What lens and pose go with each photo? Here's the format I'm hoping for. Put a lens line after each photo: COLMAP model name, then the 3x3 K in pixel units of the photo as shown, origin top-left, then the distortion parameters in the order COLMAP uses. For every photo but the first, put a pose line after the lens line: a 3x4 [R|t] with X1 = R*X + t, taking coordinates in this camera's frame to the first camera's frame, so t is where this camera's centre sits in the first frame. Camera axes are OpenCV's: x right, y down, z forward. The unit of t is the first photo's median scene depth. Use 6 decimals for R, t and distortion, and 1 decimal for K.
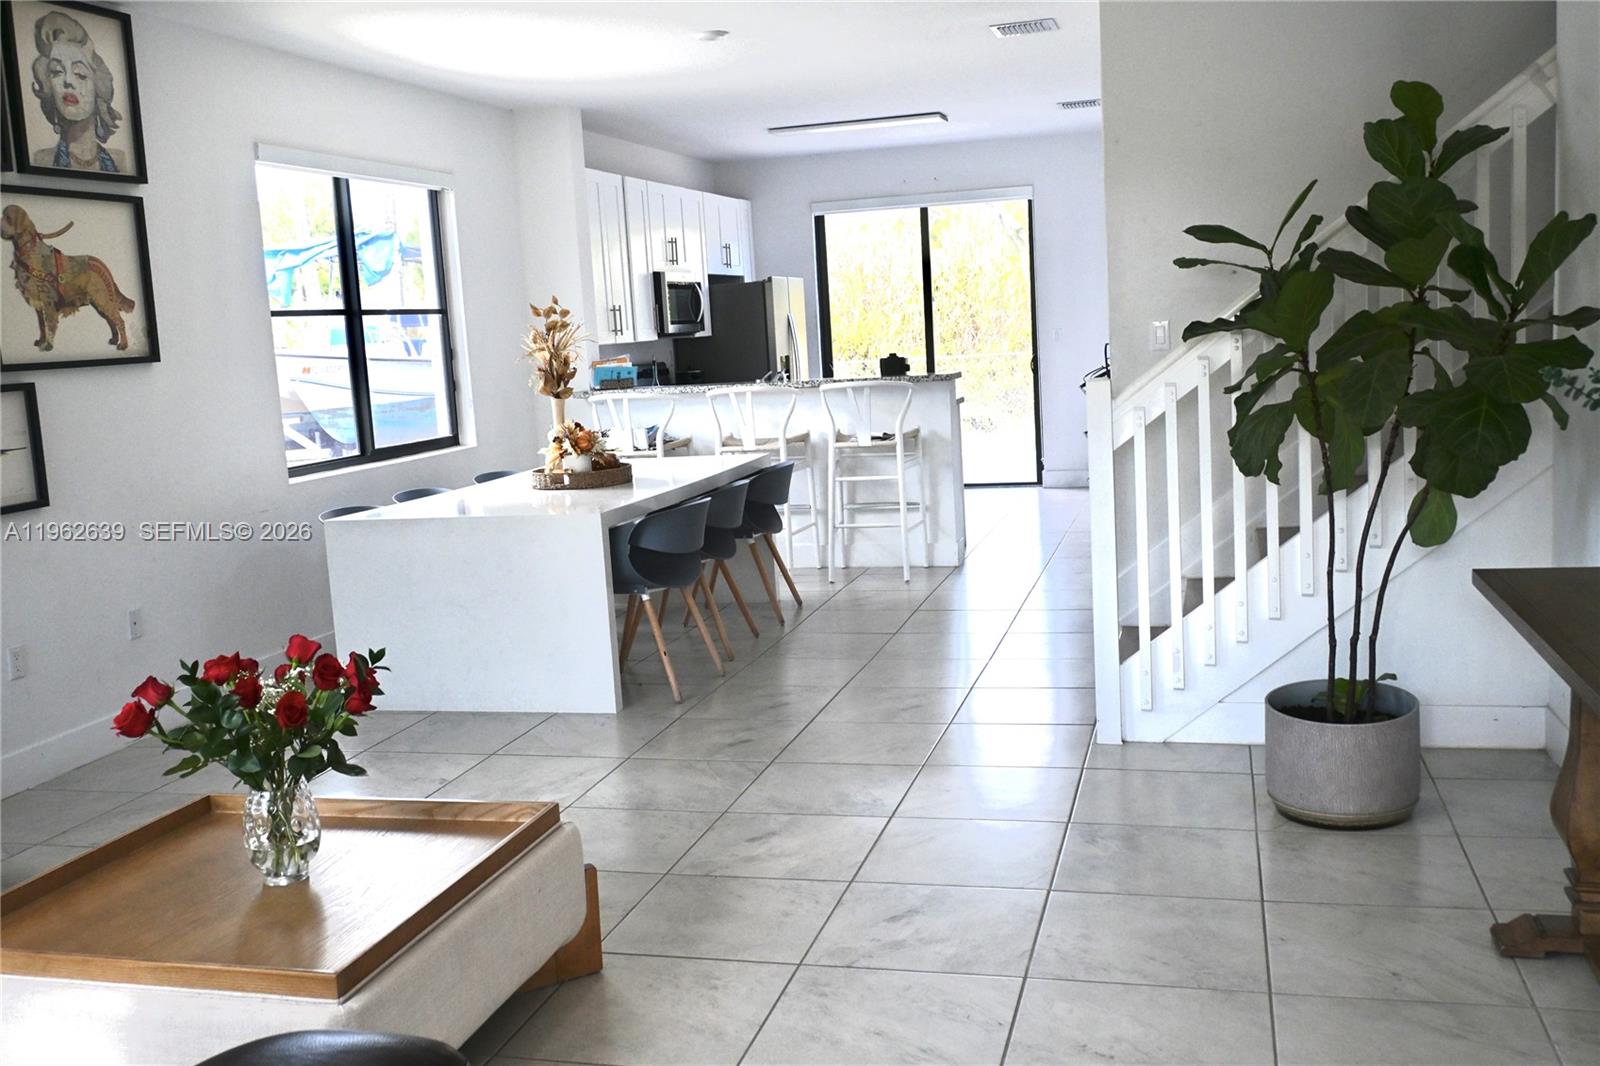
lens RADIAL K [[1525.6, 0, 800.0], [0, 1525.6, 533.0], [0, 0, 1]] dist [-0.010962, -0.002220]
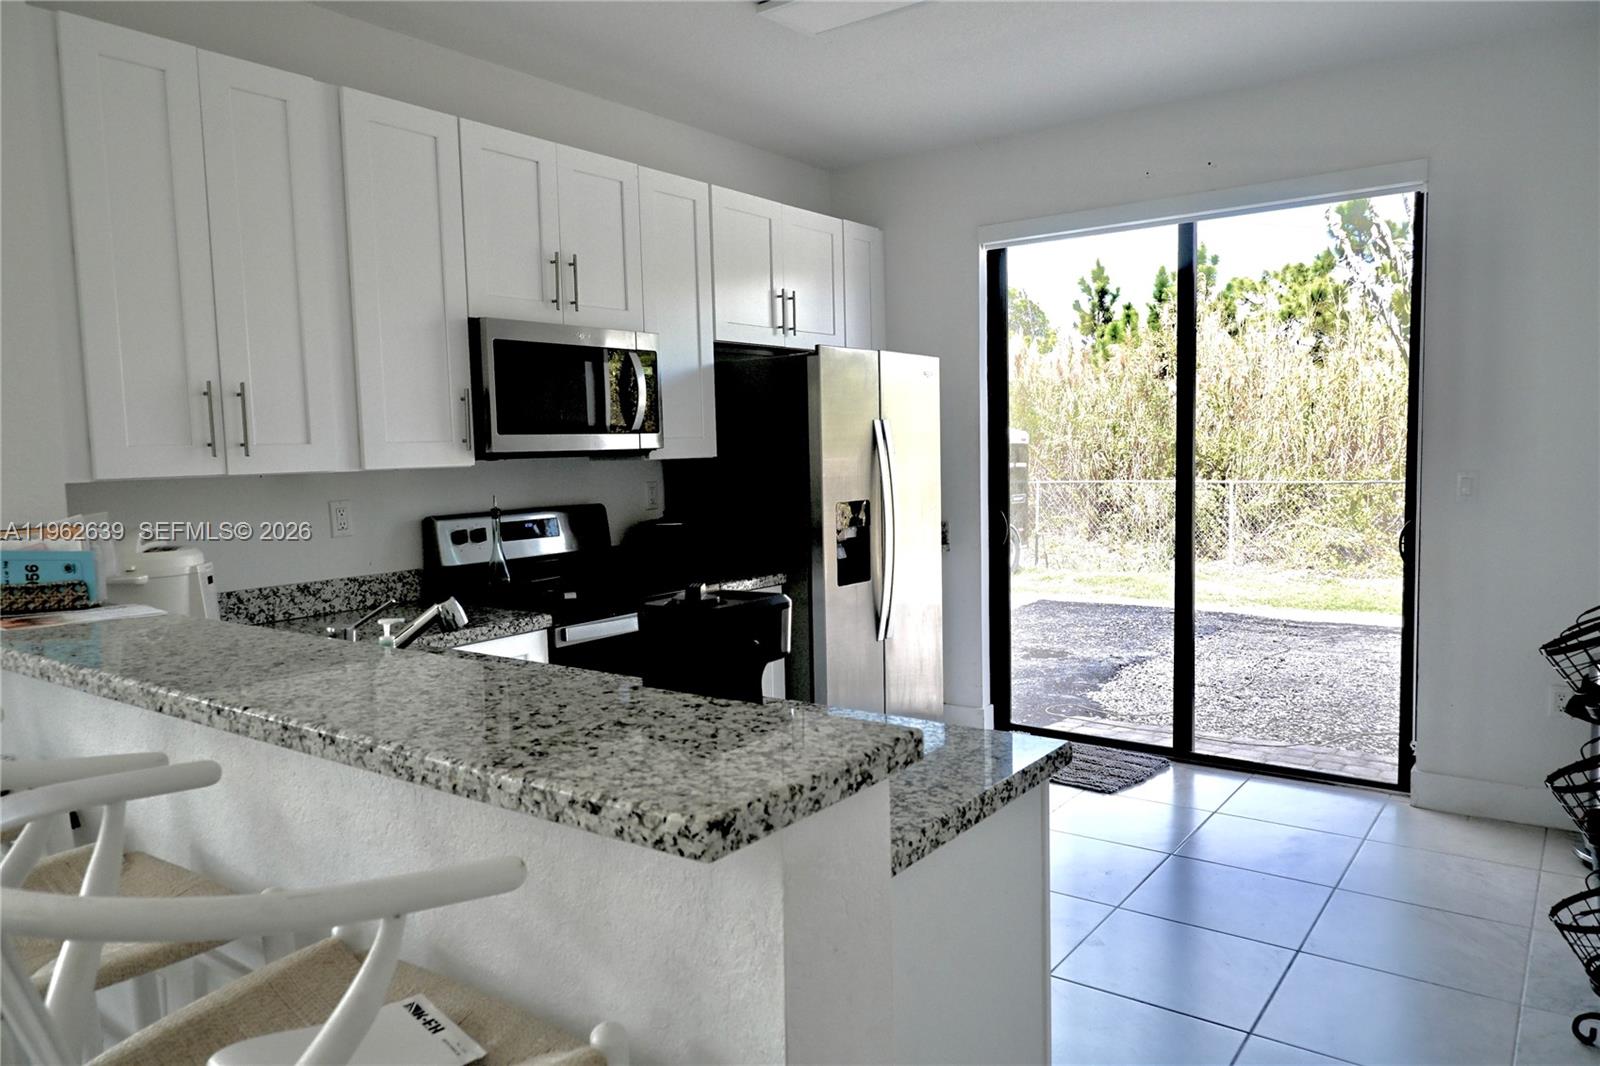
lens RADIAL K [[1093.9, 0, 800.0], [0, 1093.9, 533.0], [0, 0, 1]] dist [0.000820, -0.000104]
pose [[0.933197, 0.067905, -0.352891, 0.098436], [-0.081316, 0.996416, -0.023299, -0.091257], [0.350044, 0.050438, 0.935374, 0.623926]]
